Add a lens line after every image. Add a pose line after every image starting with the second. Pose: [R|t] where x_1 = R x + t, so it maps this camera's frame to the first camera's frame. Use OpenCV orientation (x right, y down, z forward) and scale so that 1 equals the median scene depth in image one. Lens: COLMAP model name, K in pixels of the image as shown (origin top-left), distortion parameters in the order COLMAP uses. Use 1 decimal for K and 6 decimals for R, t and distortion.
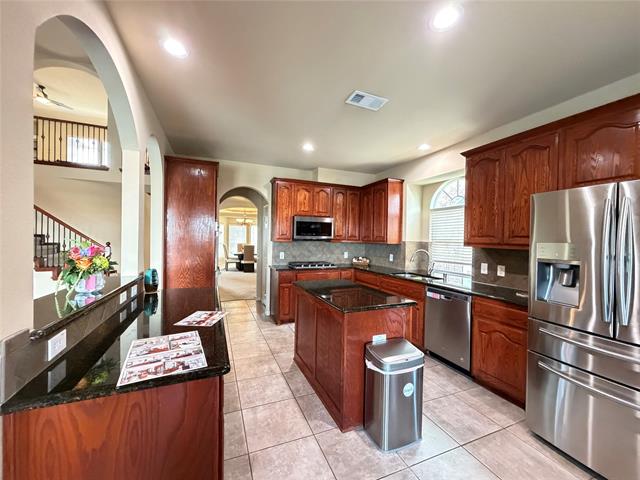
lens RADIAL K [[254.9, 0, 318.8], [0, 254.9, 241.0], [0, 0, 1]] dist [-0.000005, -0.000255]
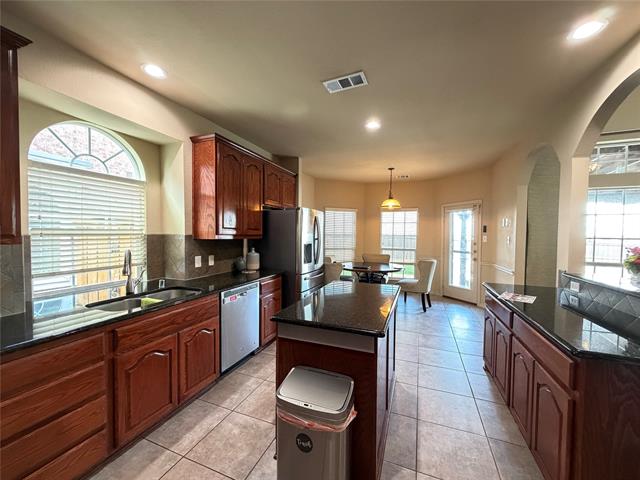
lens RADIAL K [[254.9, 0, 318.8], [0, 254.9, 241.0], [0, 0, 1]] dist [-0.000005, -0.000255]
pose [[-0.718917, -0.045429, 0.693610, -0.334912], [-0.013860, 0.998600, 0.051040, -0.023306], [-0.694958, 0.027080, -0.718540, 1.445950]]
